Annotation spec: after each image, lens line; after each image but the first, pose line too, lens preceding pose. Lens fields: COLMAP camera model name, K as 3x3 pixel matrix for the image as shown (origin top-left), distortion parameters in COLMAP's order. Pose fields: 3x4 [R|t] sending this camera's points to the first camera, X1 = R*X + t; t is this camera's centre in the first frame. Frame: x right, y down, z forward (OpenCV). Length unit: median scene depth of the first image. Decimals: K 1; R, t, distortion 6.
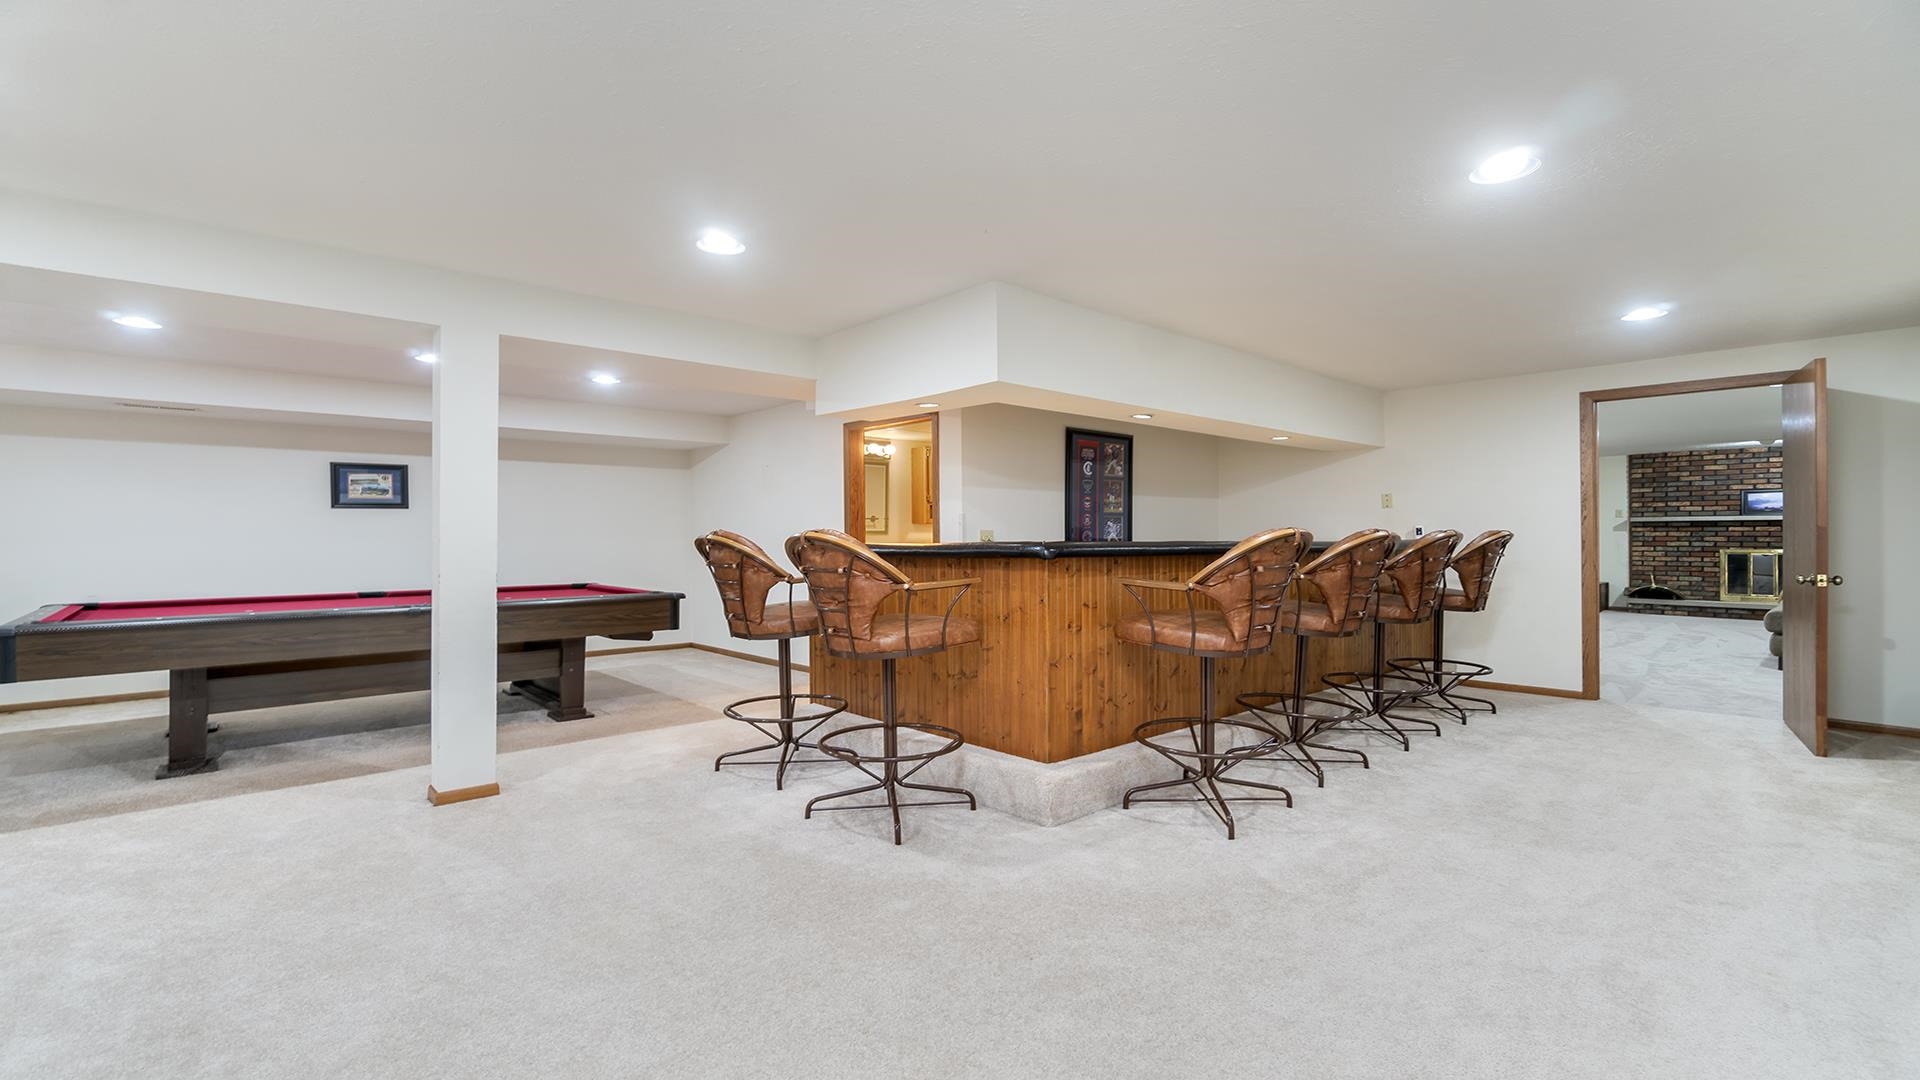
lens RADIAL K [[839.6, 0, 951.4], [0, 839.6, 534.3], [0, 0, 1]] dist [-0.000285, 0.000068]
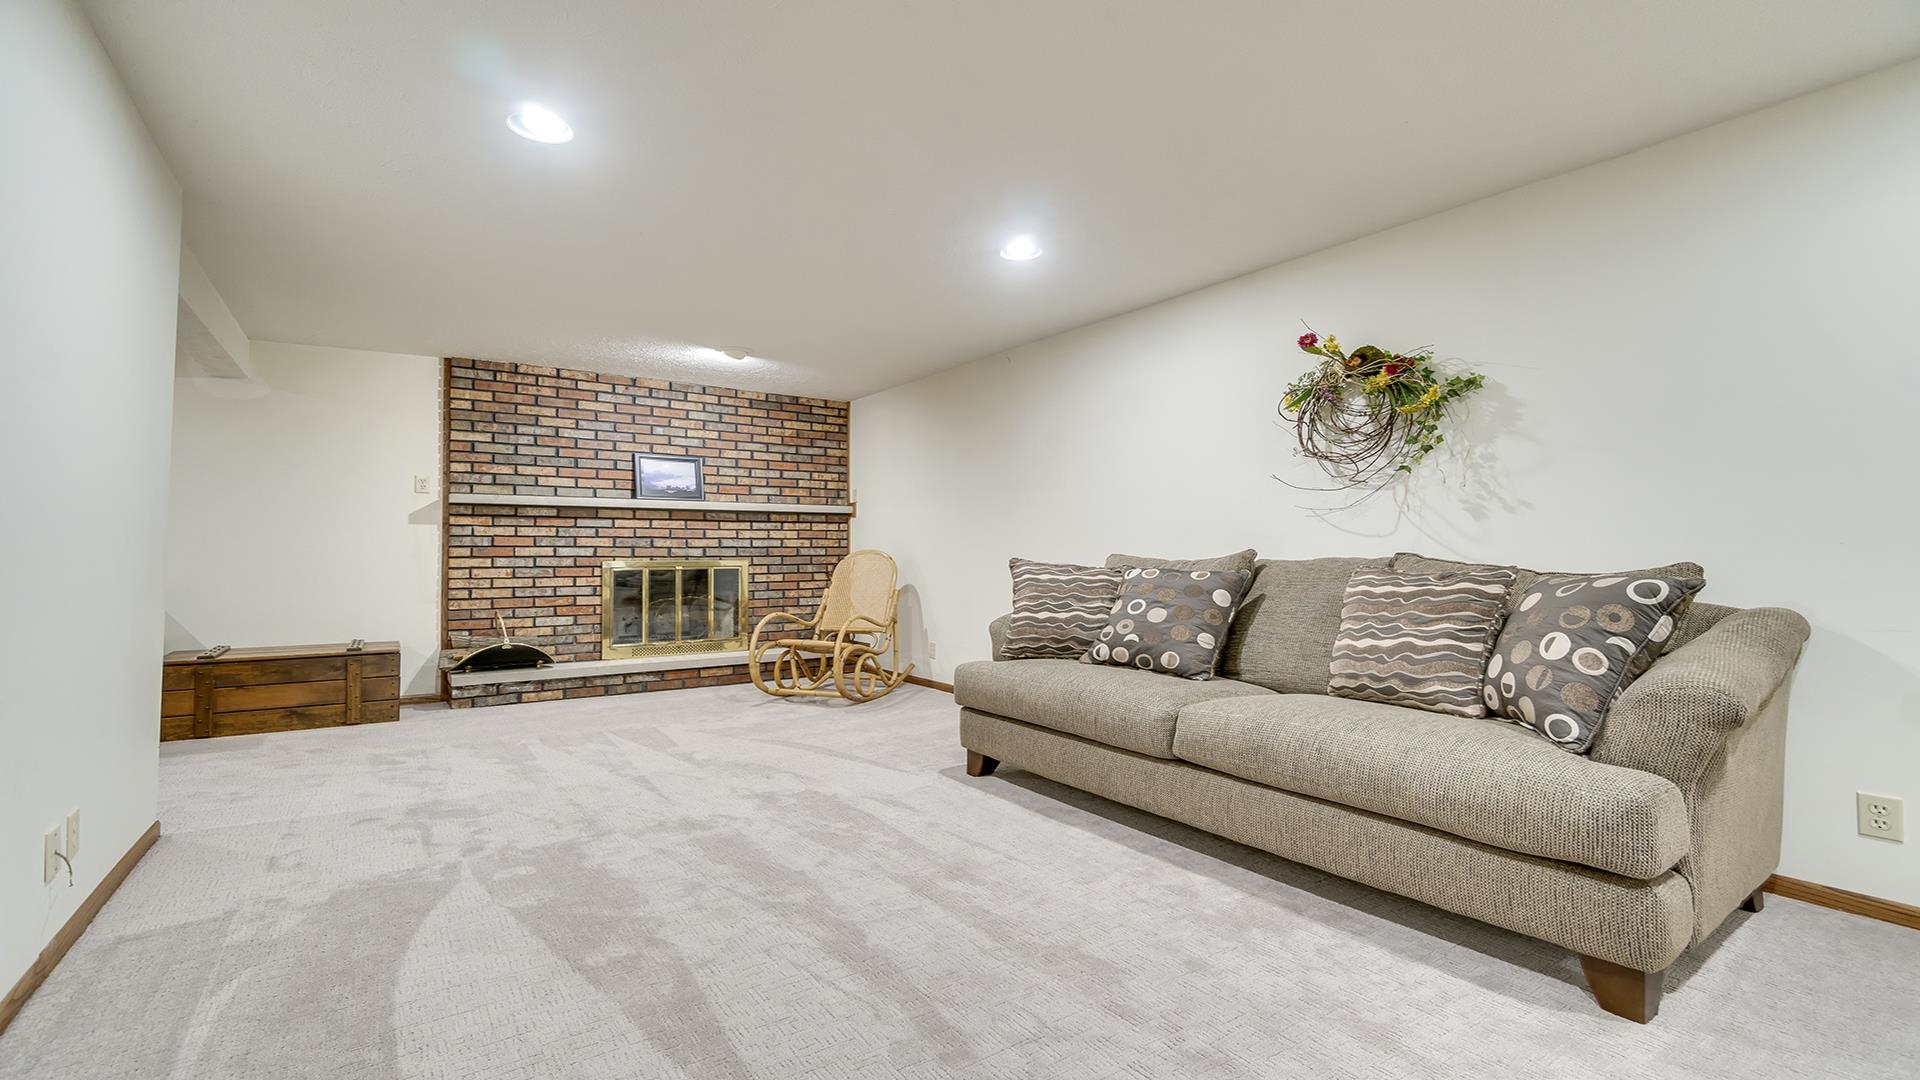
lens RADIAL K [[839.6, 0, 967.8], [0, 839.6, 524.1], [0, 0, 1]] dist [-0.000285, 0.000068]
pose [[0.137557, 0.032581, 0.989958, 0.414985], [-0.001288, 0.999464, -0.032715, 0.011249], [-0.990493, 0.003225, 0.137526, 0.684940]]
